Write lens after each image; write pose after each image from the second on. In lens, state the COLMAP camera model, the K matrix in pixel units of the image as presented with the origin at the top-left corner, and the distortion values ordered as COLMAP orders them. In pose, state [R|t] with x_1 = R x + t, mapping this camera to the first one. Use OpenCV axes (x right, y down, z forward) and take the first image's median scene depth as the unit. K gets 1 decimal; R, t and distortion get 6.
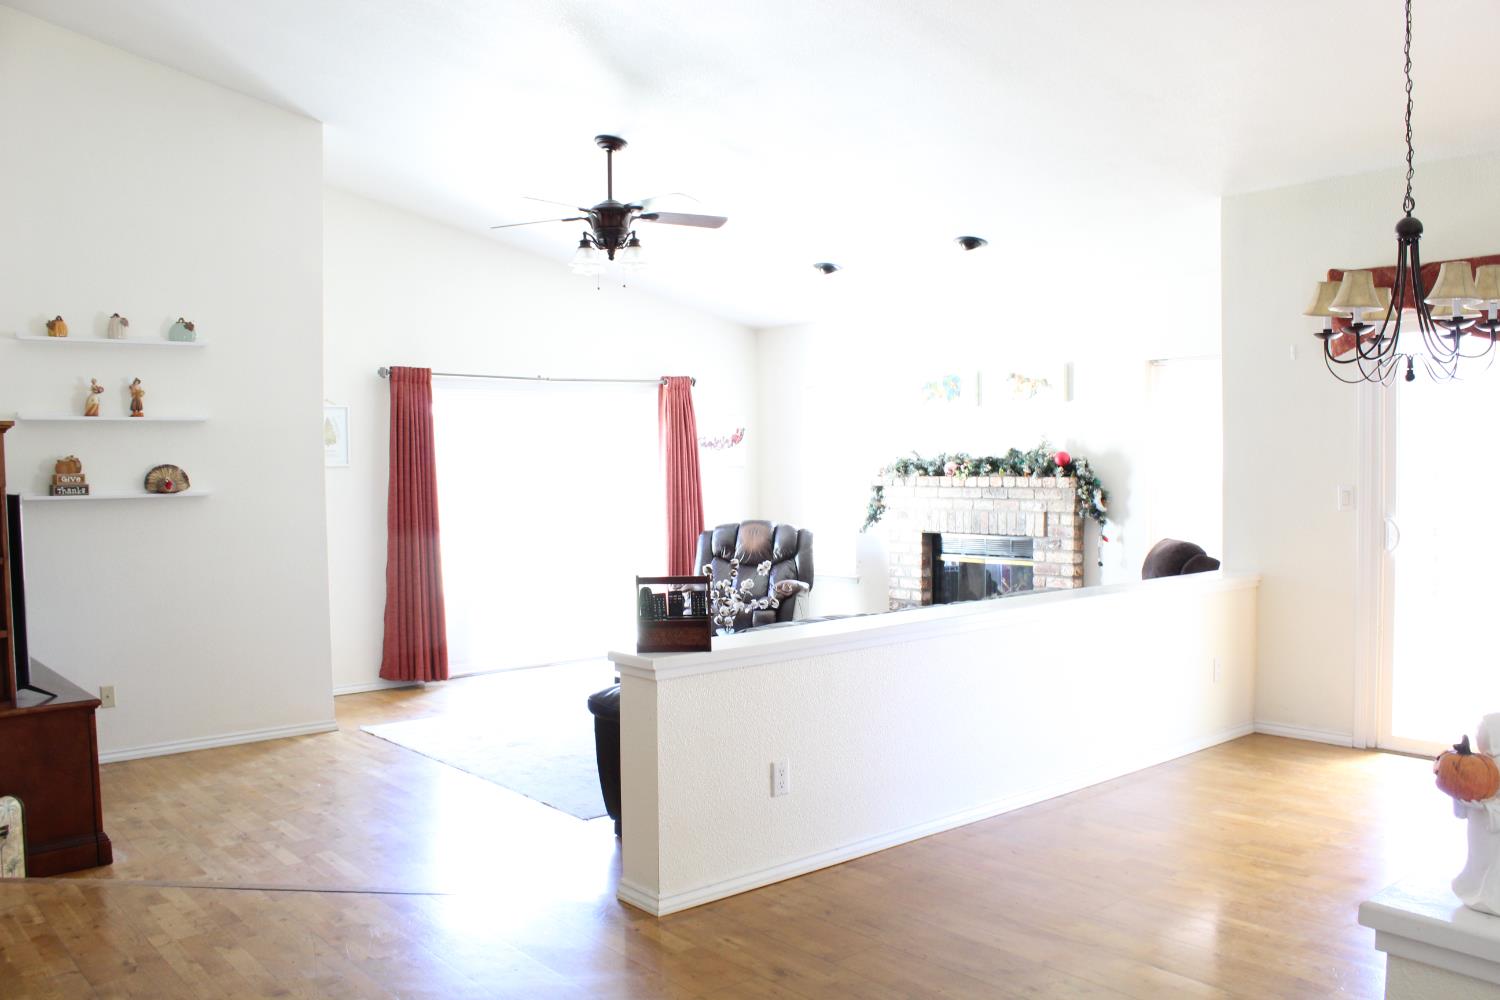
lens RADIAL K [[1254.4, 0, 750.0], [0, 1254.4, 500.0], [0, 0, 1]] dist [-0.146275, 0.113992]
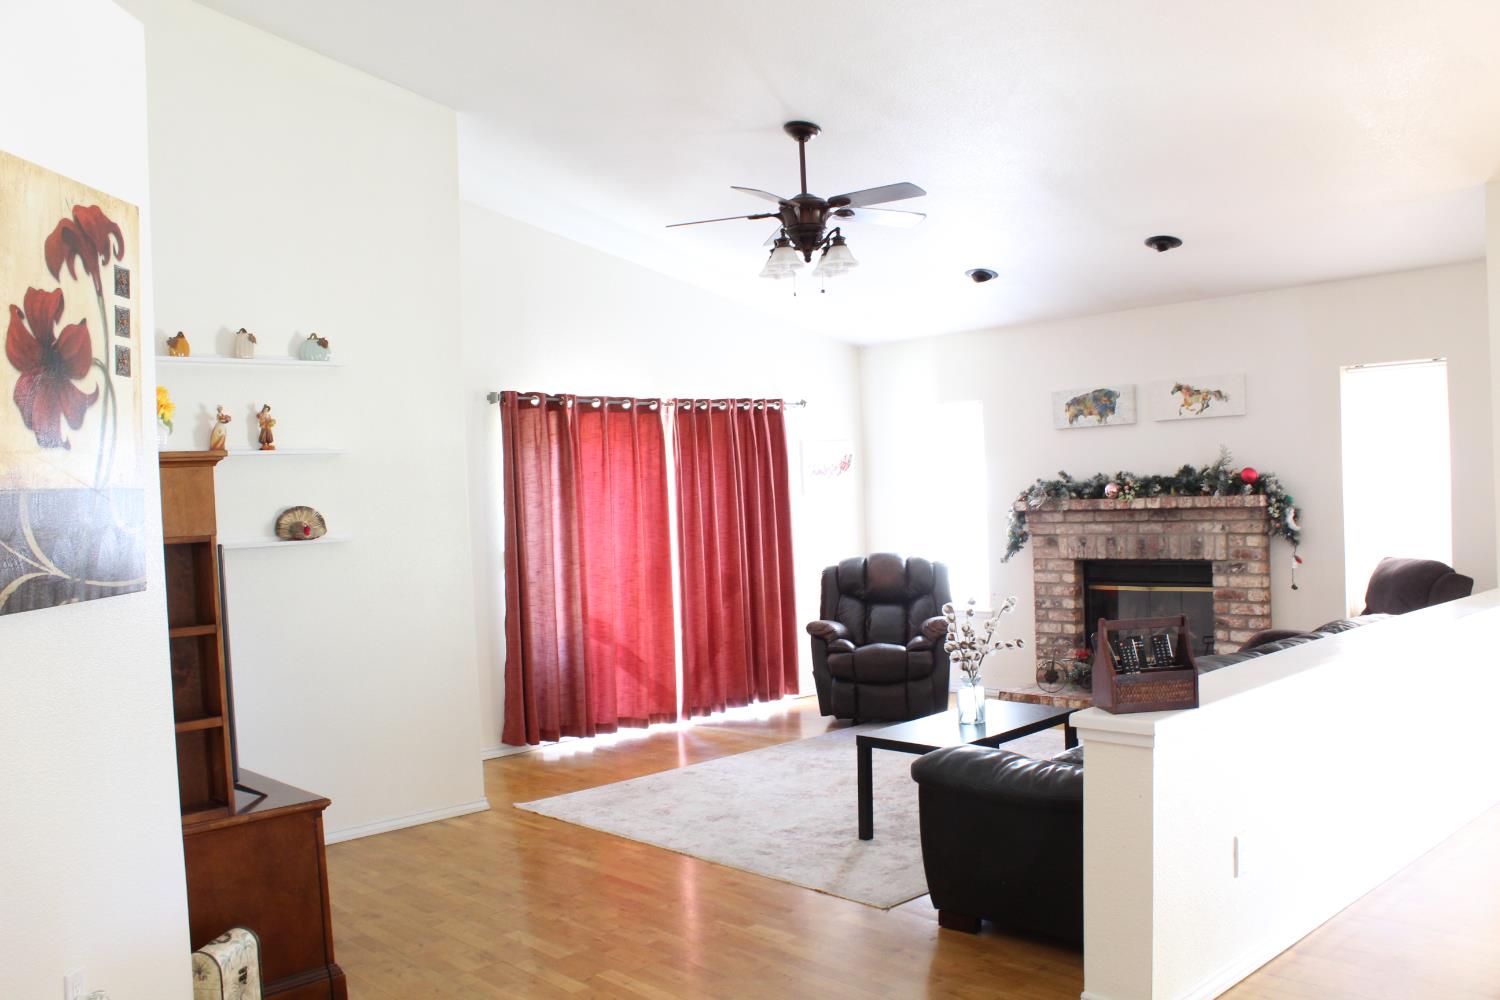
lens RADIAL K [[1268.2, 0, 750.0], [0, 1268.2, 500.0], [0, 0, 1]] dist [-0.111891, 0.004576]
pose [[0.997995, -0.027734, 0.056891, -0.175695], [0.029284, 0.999217, -0.026595, -0.000868], [-0.056109, 0.028208, 0.998026, 0.095023]]
